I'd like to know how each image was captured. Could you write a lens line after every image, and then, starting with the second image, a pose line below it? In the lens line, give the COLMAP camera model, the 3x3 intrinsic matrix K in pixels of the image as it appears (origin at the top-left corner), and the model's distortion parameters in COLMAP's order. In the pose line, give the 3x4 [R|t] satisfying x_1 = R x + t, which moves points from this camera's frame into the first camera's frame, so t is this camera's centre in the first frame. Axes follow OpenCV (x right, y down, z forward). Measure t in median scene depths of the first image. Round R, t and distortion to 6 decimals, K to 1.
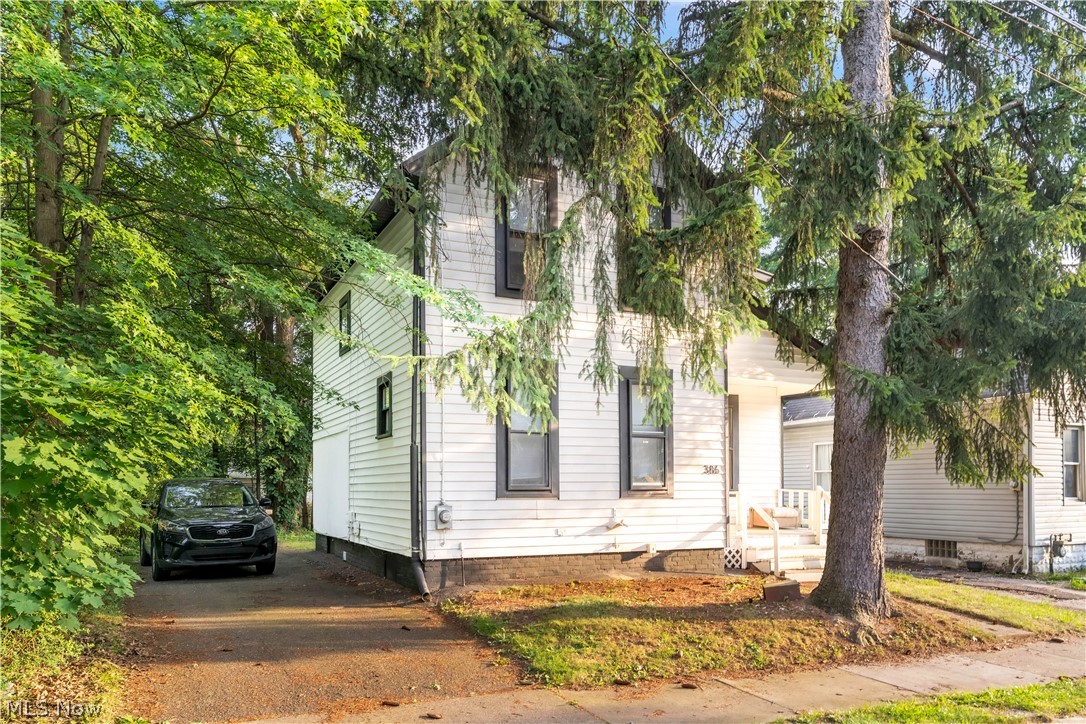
lens RADIAL K [[826.5, 0, 541.9], [0, 826.5, 469.1], [0, 0, 1]] dist [-0.008238, -0.003690]
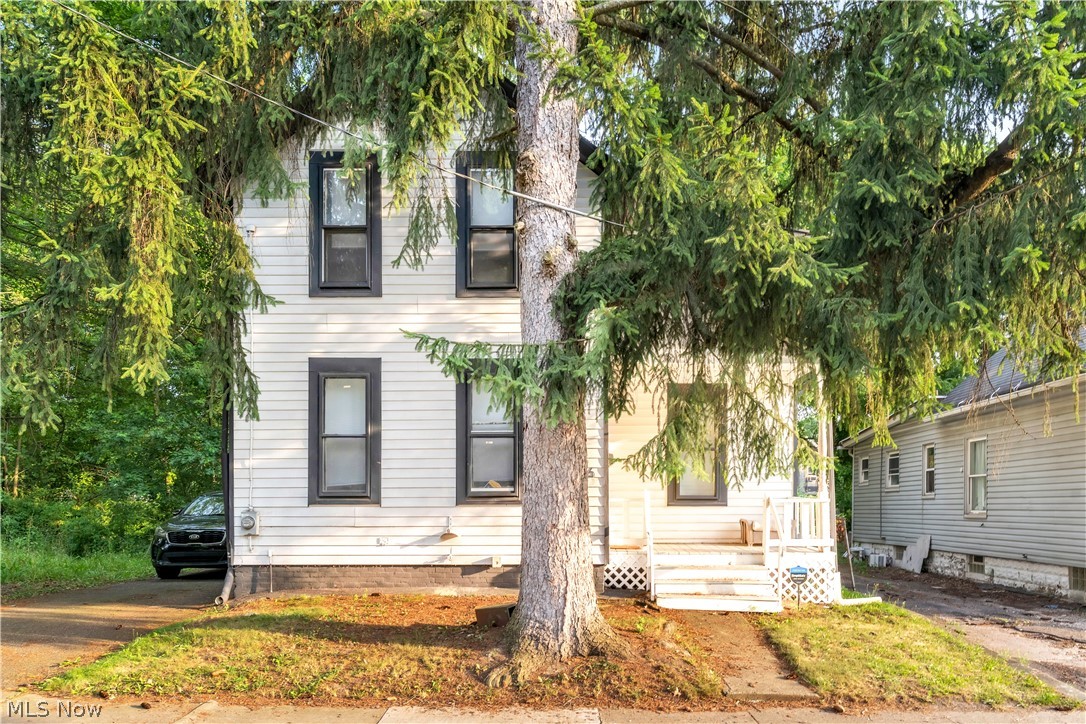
lens RADIAL K [[826.5, 0, 541.9], [0, 826.5, 469.1], [0, 0, 1]] dist [-0.008238, -0.003690]
pose [[0.899402, -0.020715, -0.436631, 0.596347], [0.011329, 0.999646, -0.024090, 0.019012], [0.436976, 0.016720, 0.899318, 0.231189]]
